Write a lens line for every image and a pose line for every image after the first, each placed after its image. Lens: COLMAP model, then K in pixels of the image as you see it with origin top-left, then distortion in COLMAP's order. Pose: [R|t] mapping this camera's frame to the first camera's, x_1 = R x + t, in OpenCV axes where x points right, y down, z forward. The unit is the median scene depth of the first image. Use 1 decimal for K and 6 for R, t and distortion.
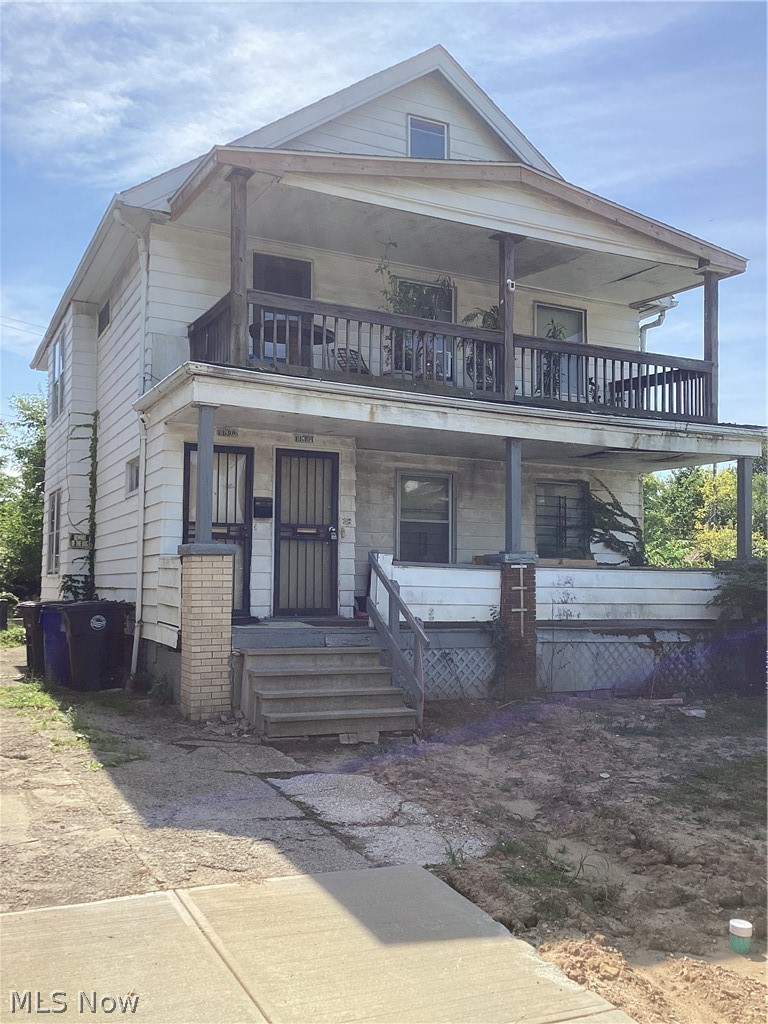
lens RADIAL K [[946.0, 0, 384.0], [0, 946.0, 512.0], [0, 0, 1]] dist [0.145477, -0.372090]
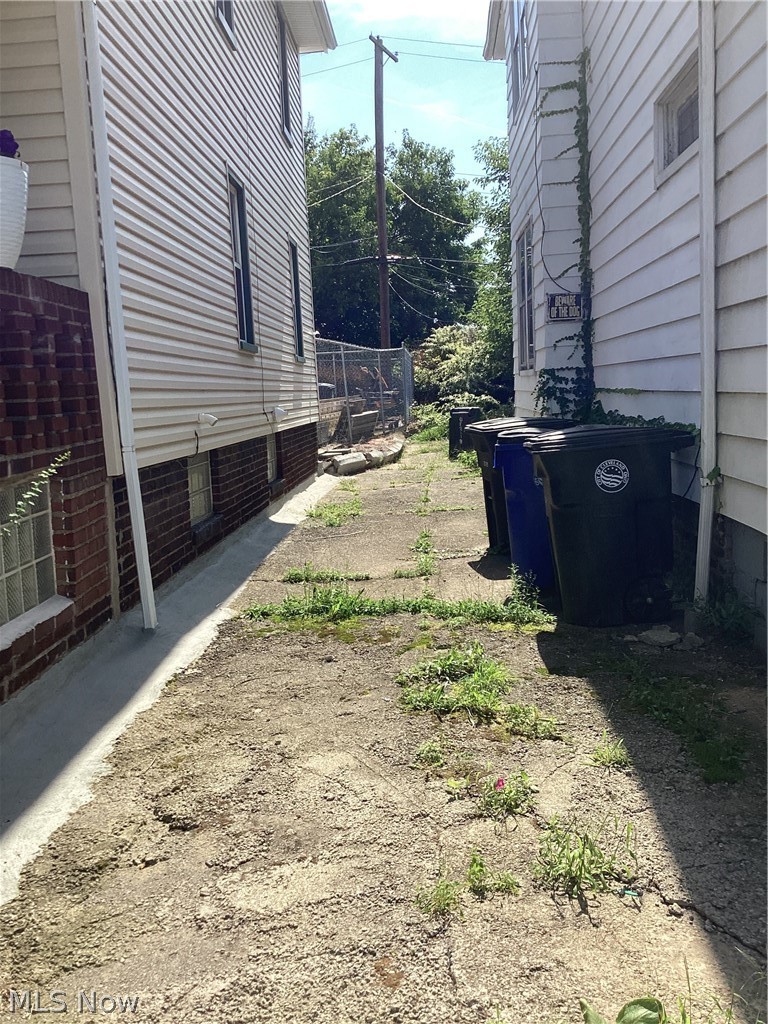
lens RADIAL K [[946.0, 0, 384.0], [0, 946.0, 512.0], [0, 0, 1]] dist [0.145477, -0.372090]
pose [[0.875900, 0.015862, -0.482232, -0.149045], [0.088729, 0.977119, 0.193302, 0.032142], [0.474265, -0.212101, 0.854451, 0.477115]]
